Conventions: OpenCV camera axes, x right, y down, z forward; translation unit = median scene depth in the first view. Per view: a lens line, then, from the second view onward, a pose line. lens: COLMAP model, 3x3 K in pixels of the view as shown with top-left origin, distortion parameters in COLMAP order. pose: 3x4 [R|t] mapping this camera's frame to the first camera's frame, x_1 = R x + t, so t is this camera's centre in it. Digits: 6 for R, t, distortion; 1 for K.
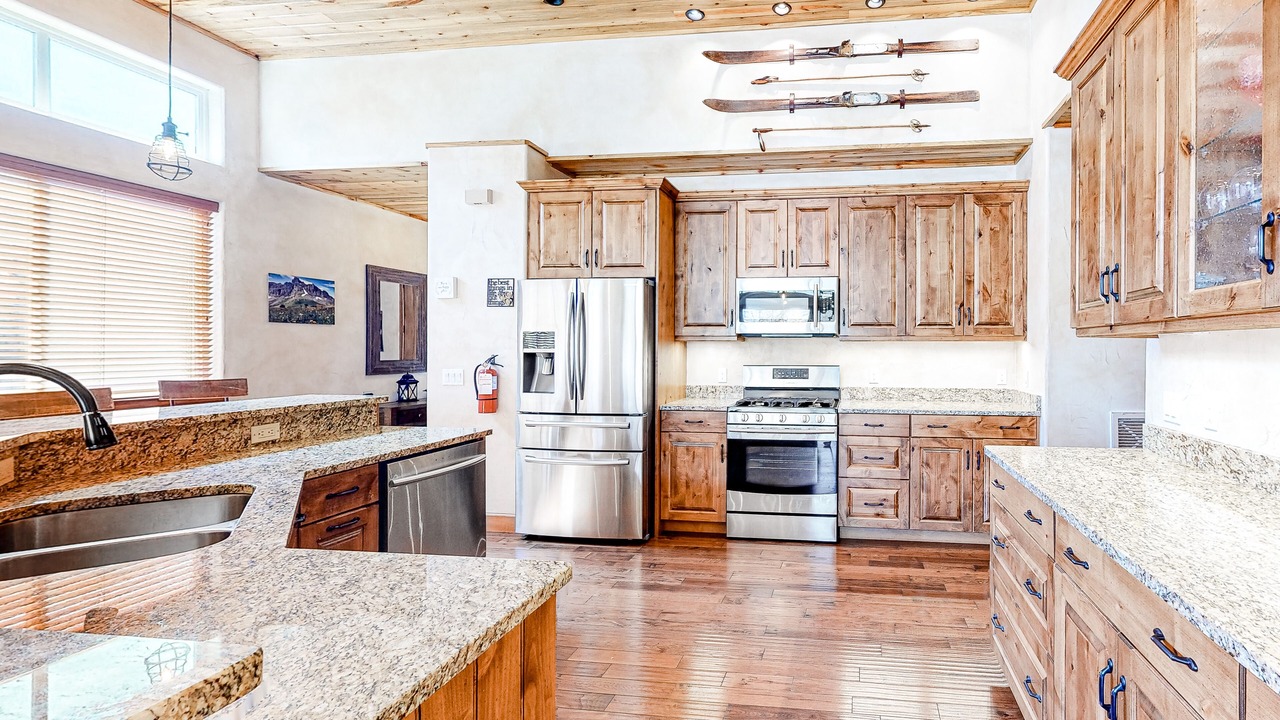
lens RADIAL K [[518.2, 0, 760.3], [0, 518.2, 352.0], [0, 0, 1]] dist [0.000880, 0.000400]
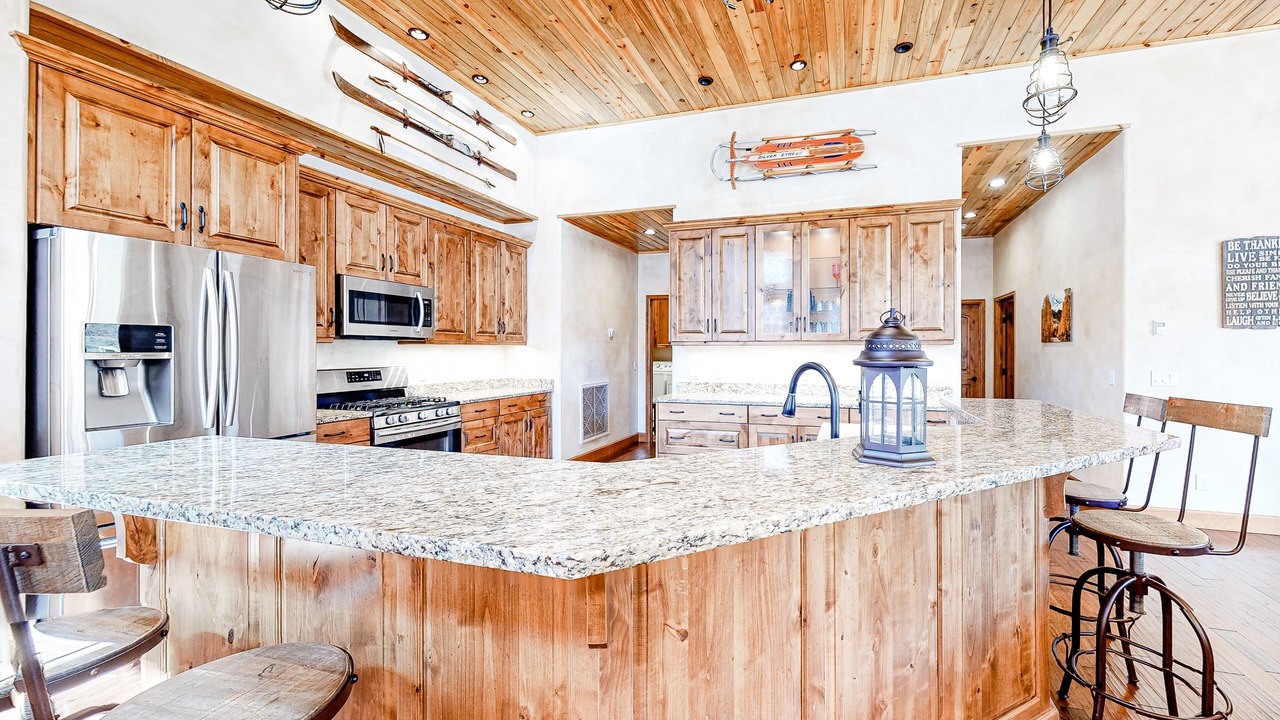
lens RADIAL K [[514.9, 0, 640.4], [0, 514.9, 356.0], [0, 0, 1]] dist [0.017276, 0.000041]
pose [[0.264849, -0.011792, 0.964218, -0.830105], [0.009338, 0.999910, 0.009663, -0.002248], [-0.964245, 0.006445, 0.264935, 0.259203]]
